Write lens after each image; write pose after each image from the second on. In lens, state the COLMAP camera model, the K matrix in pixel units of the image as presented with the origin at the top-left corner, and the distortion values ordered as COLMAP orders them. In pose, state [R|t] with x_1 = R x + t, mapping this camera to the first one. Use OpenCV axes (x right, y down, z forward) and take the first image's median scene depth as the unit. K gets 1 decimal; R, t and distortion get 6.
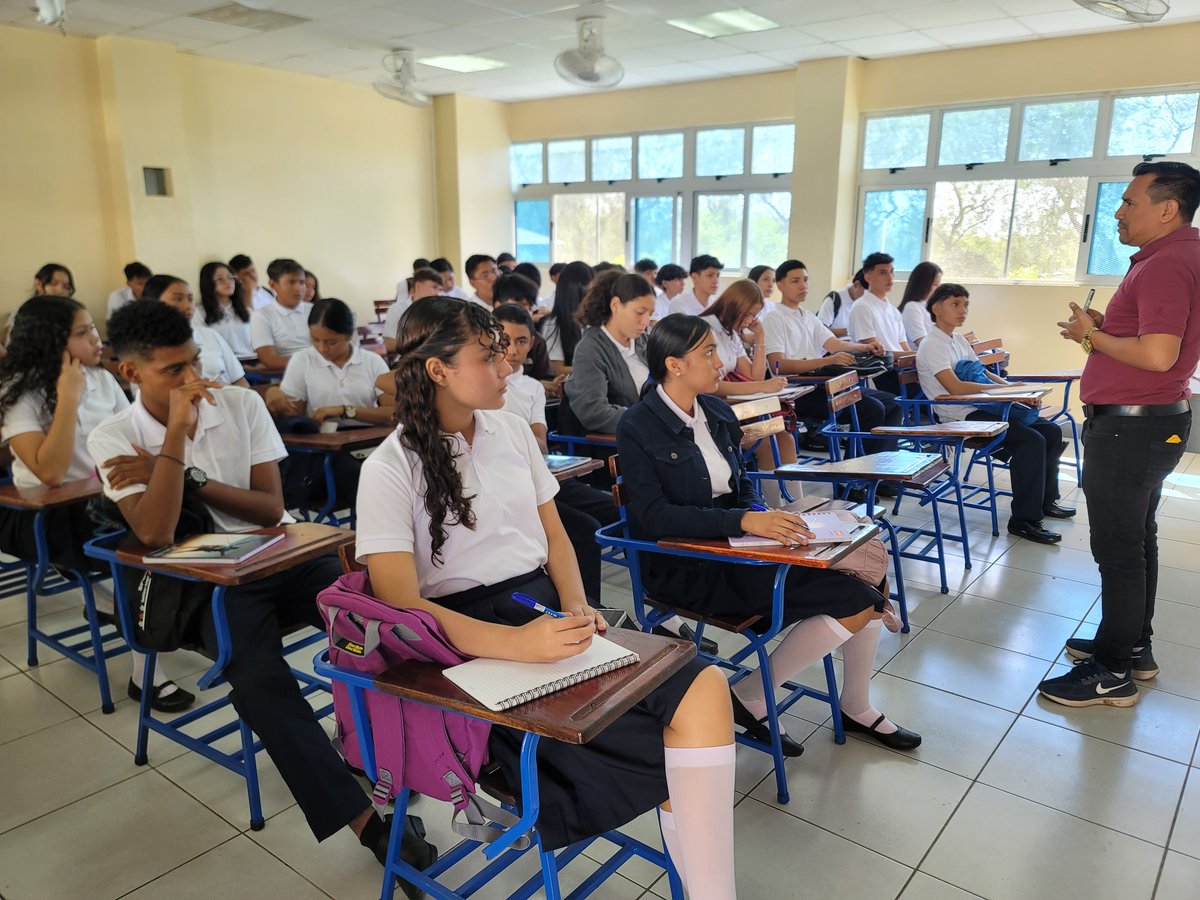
lens RADIAL K [[899.1, 0, 600.0], [0, 899.1, 450.0], [0, 0, 1]] dist [-0.011462, -0.002655]
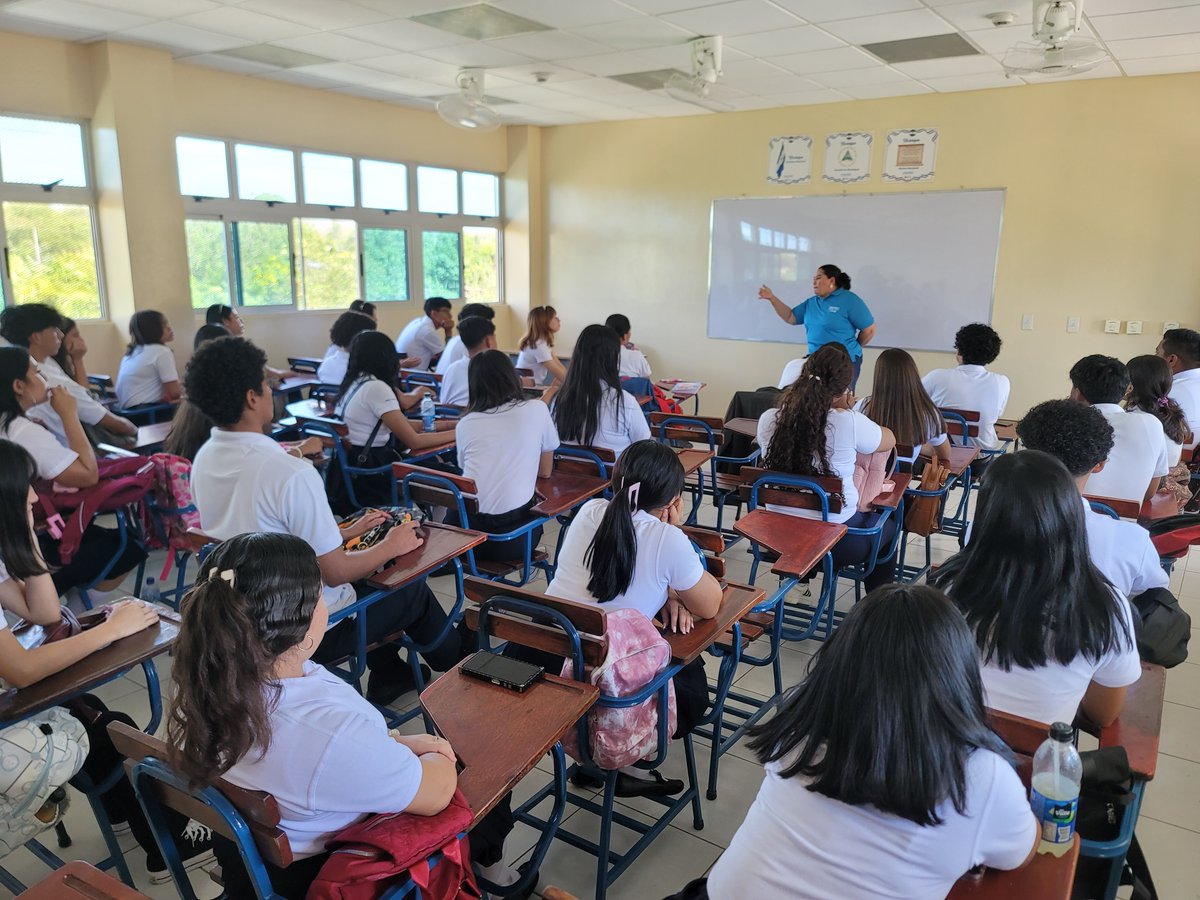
lens RADIAL K [[899.1, 0, 600.0], [0, 899.1, 450.0], [0, 0, 1]] dist [-0.011462, -0.002655]
pose [[-0.071721, -0.217090, 0.973513, -0.890418], [0.216032, 0.949478, 0.227646, -0.224169], [-0.973749, 0.226637, -0.021199, 0.839766]]
